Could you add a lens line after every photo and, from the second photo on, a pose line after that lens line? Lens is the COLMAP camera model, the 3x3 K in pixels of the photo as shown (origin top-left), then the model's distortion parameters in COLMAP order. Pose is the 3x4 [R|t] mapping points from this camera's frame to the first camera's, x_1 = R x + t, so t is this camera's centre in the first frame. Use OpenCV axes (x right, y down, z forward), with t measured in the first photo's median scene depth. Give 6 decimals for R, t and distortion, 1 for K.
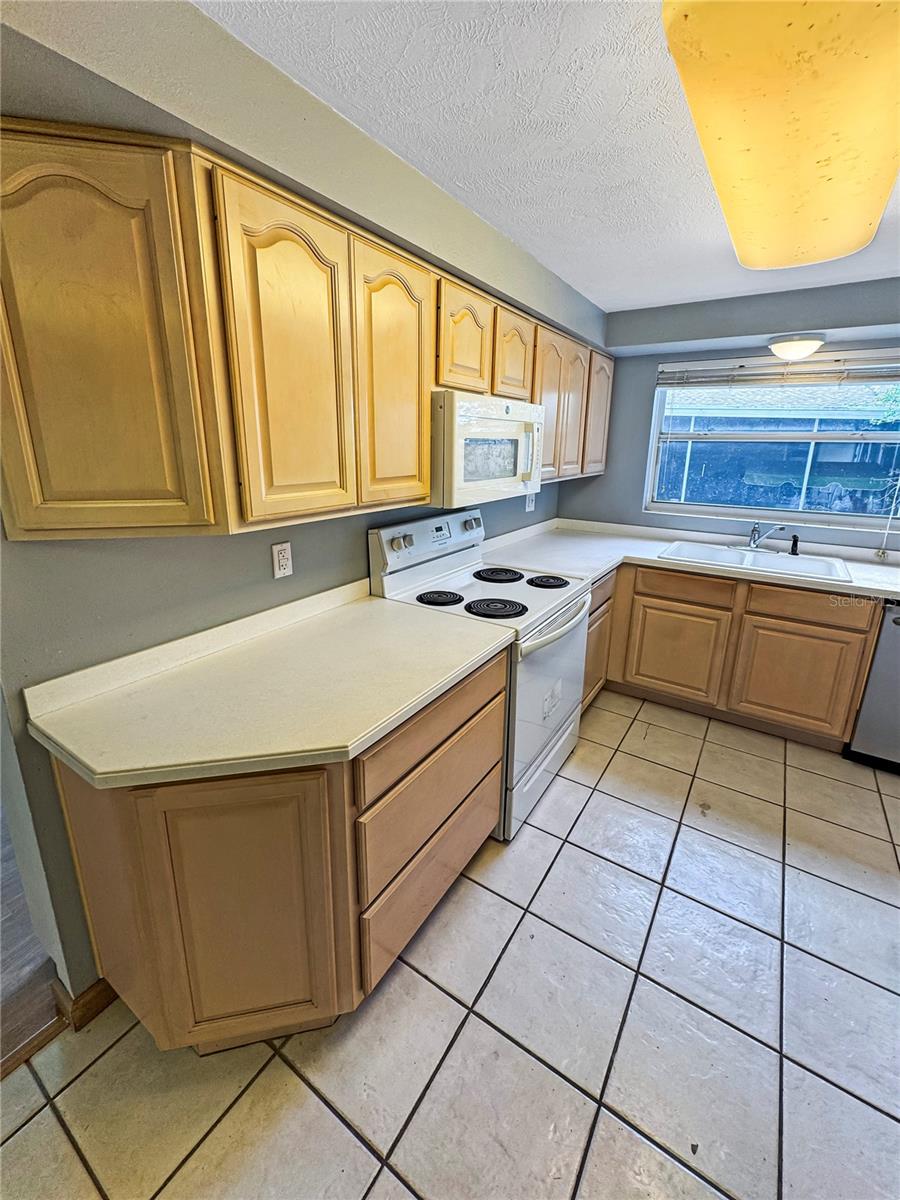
lens RADIAL K [[492.0, 0, 452.0], [0, 492.0, 567.4], [0, 0, 1]] dist [-0.000587, 0.000016]
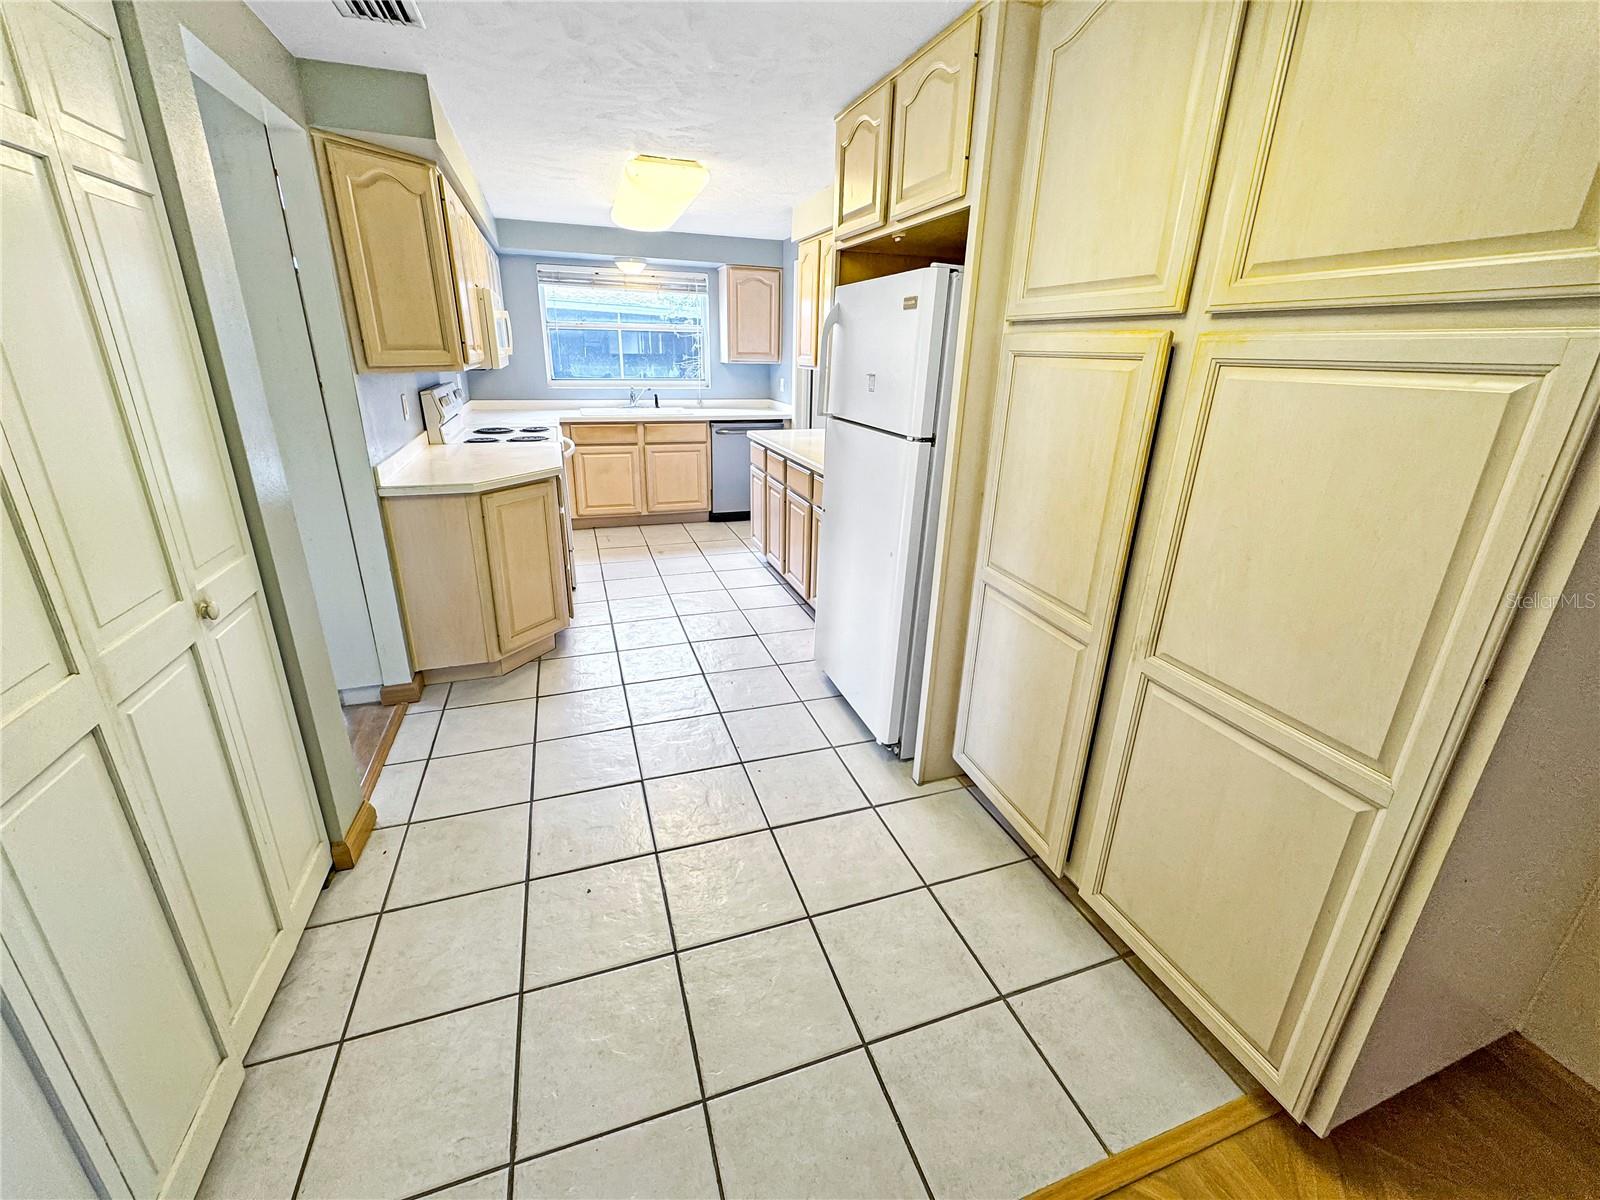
lens RADIAL K [[656.1, 0, 795.3], [0, 656.1, 577.2], [0, 0, 1]] dist [-0.000587, 0.000016]
pose [[0.609677, -0.261352, 0.748324, -0.748237], [0.185412, 0.964910, 0.185934, 0.194942], [-0.770660, 0.025389, 0.636741, -0.645861]]
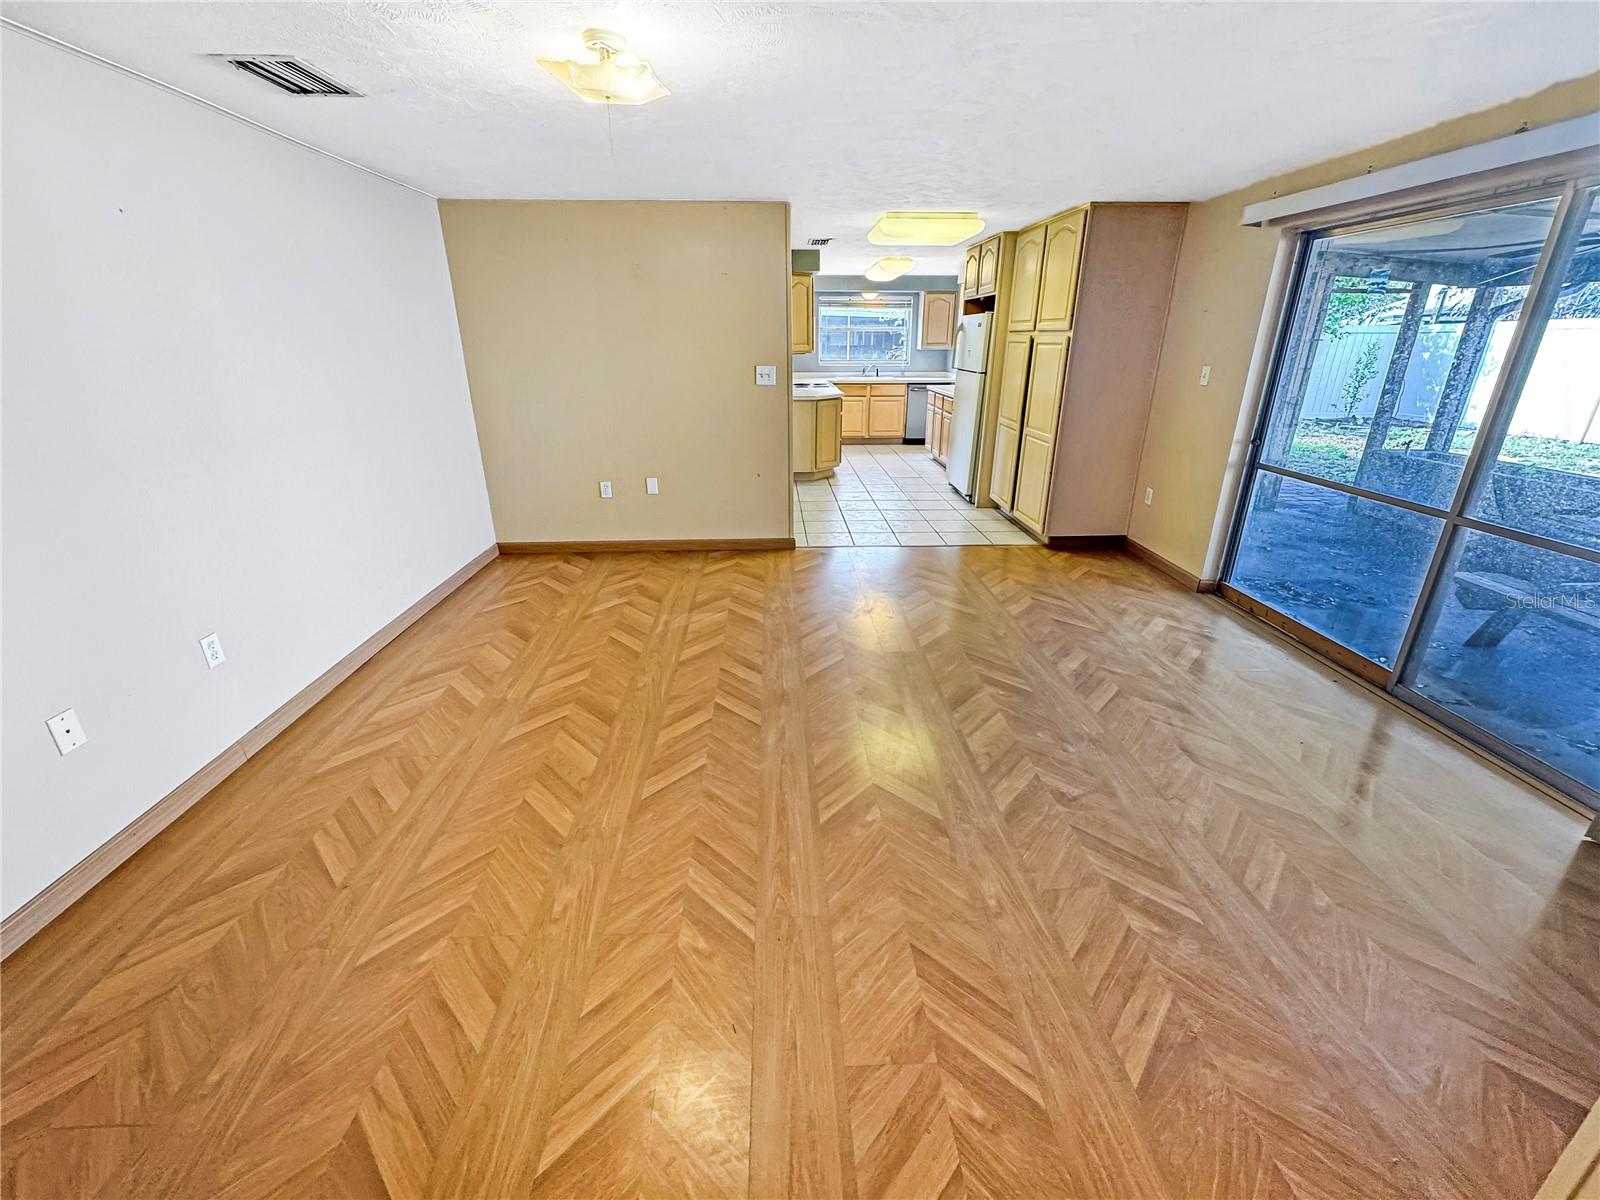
lens RADIAL K [[655.3, 0, 800.0], [0, 655.3, 600.0], [0, 0, 1]] dist [0.001277, 0.000107]
pose [[0.805501, -0.238221, 0.542604, -1.935852], [0.164242, 0.969516, 0.181831, 0.454060], [-0.569379, -0.057347, 0.820072, -1.805133]]
